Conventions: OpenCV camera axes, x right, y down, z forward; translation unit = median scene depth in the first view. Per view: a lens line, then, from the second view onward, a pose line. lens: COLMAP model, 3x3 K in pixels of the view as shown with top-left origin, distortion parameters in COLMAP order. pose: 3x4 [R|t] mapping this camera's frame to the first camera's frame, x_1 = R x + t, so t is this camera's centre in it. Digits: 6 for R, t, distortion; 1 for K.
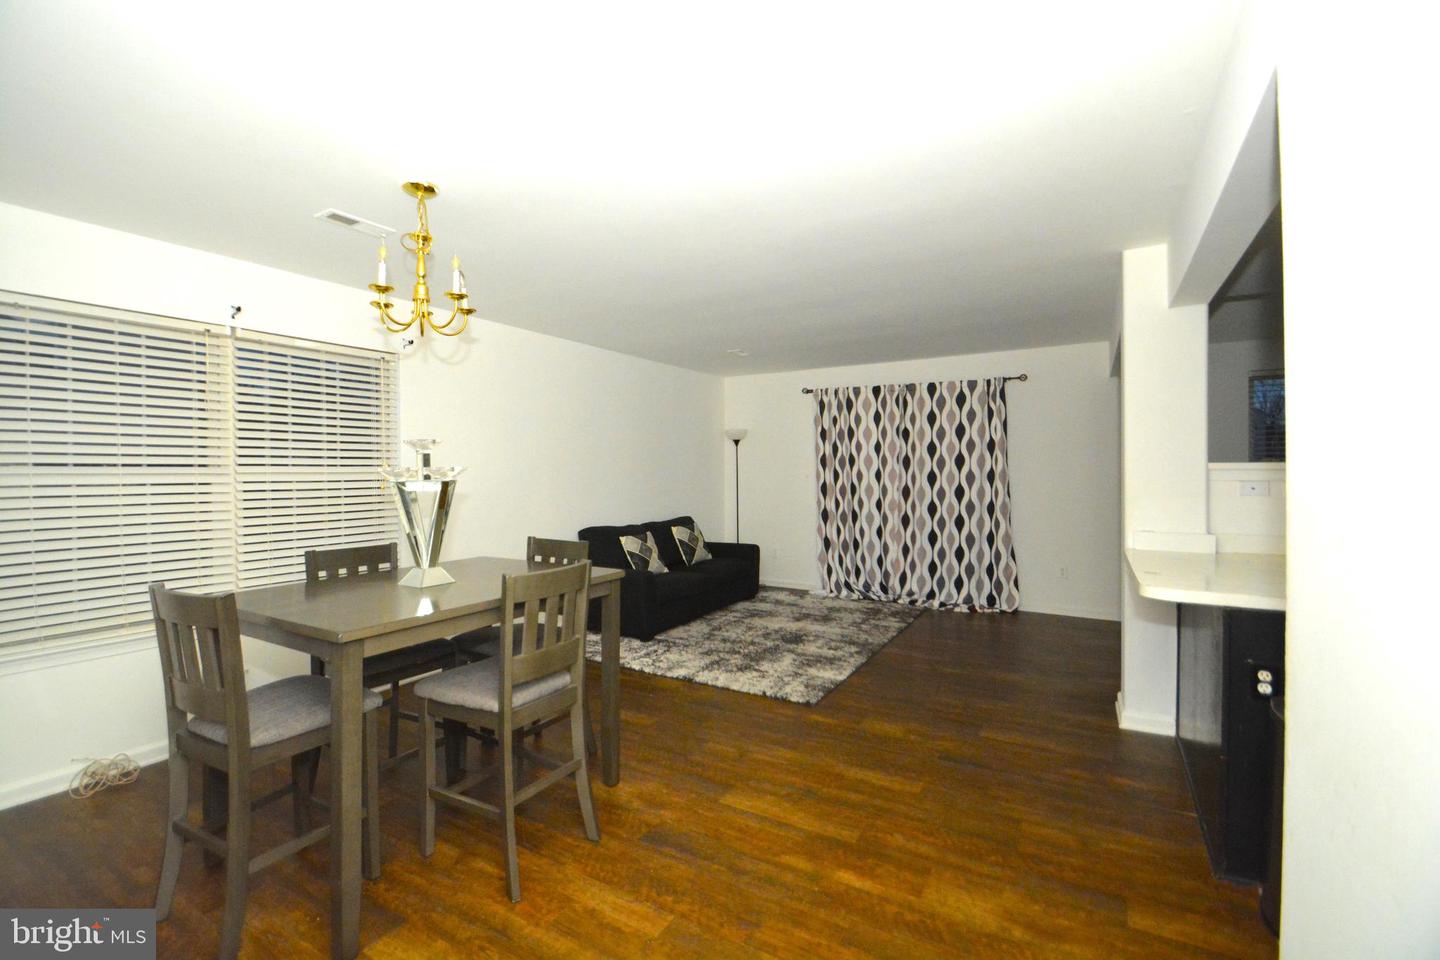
lens RADIAL K [[628.1, 0, 705.2], [0, 628.1, 478.0], [0, 0, 1]] dist [0.024235, -0.018815]
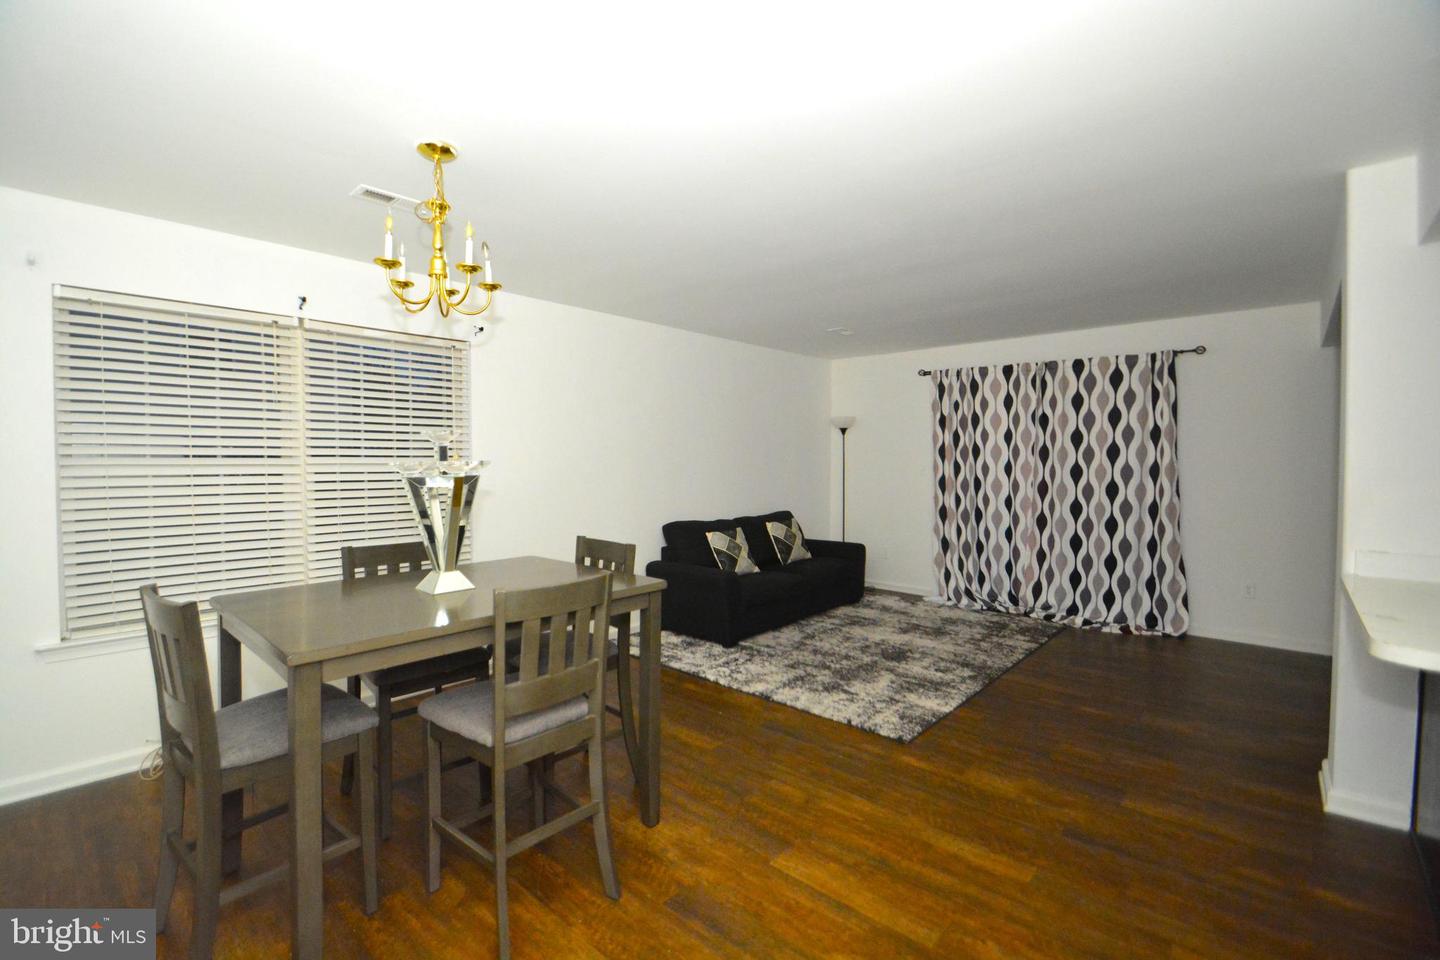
lens RADIAL K [[628.1, 0, 705.2], [0, 628.1, 478.0], [0, 0, 1]] dist [0.024235, -0.018815]
pose [[0.980128, 0.011559, -0.198028, 0.049035], [-0.007875, 0.999781, 0.019384, -0.006118], [0.198209, -0.017439, 0.980005, 0.085730]]
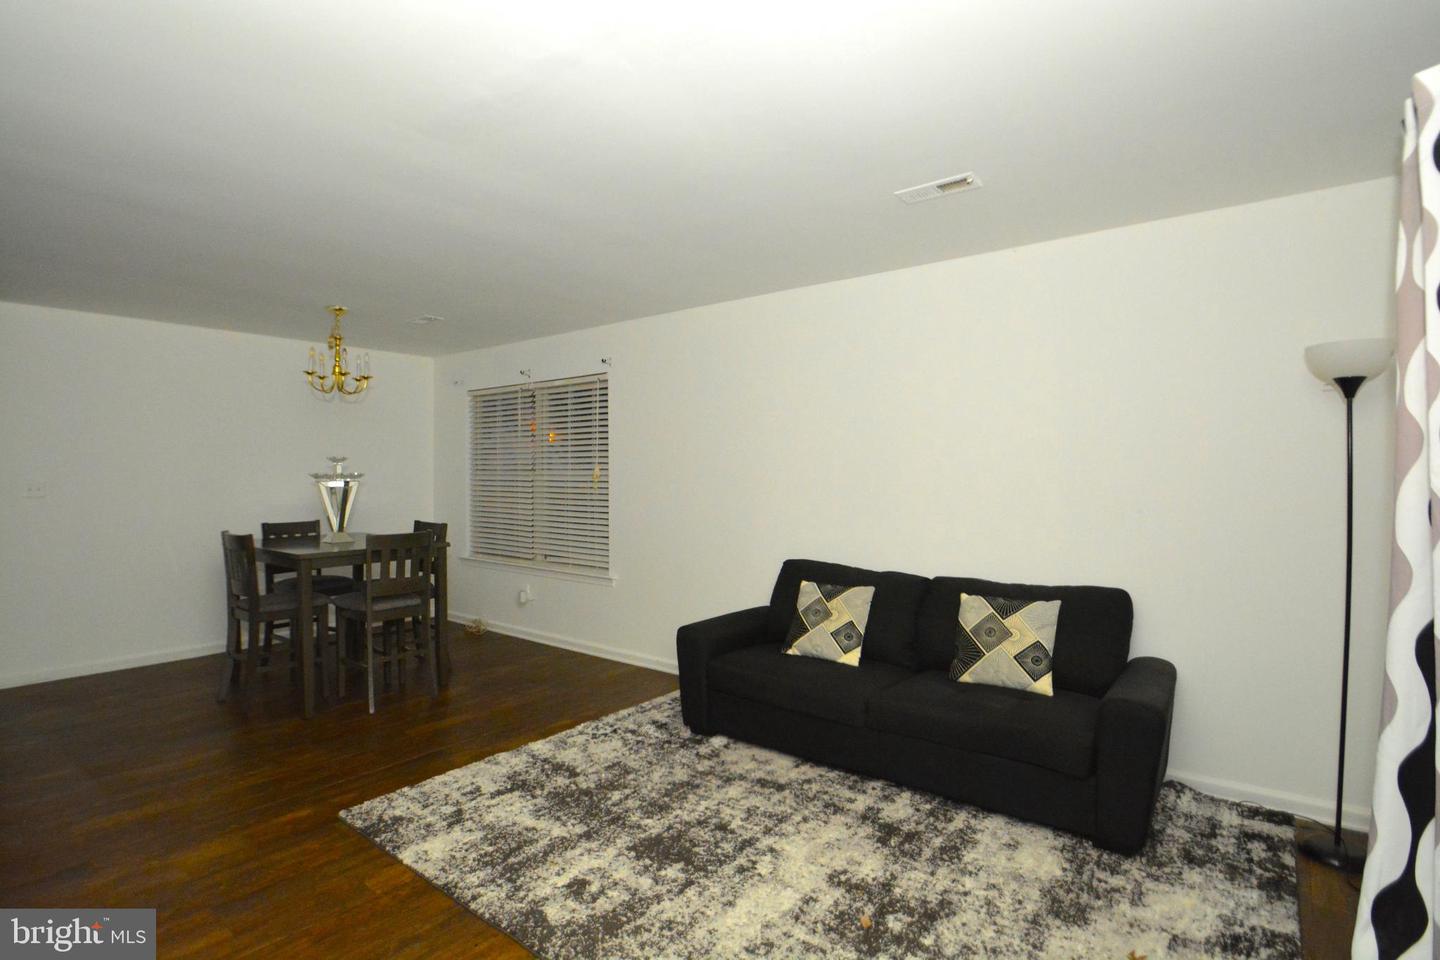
lens RADIAL K [[728.5, 0, 720.0], [0, 728.5, 480.0], [0, 0, 1]] dist [0.032016, -0.033391]
pose [[-0.153068, 0.024587, -0.987910, 0.638681], [0.002869, 0.999697, 0.024436, -0.030160], [0.988211, 0.000906, -0.153092, 1.076413]]
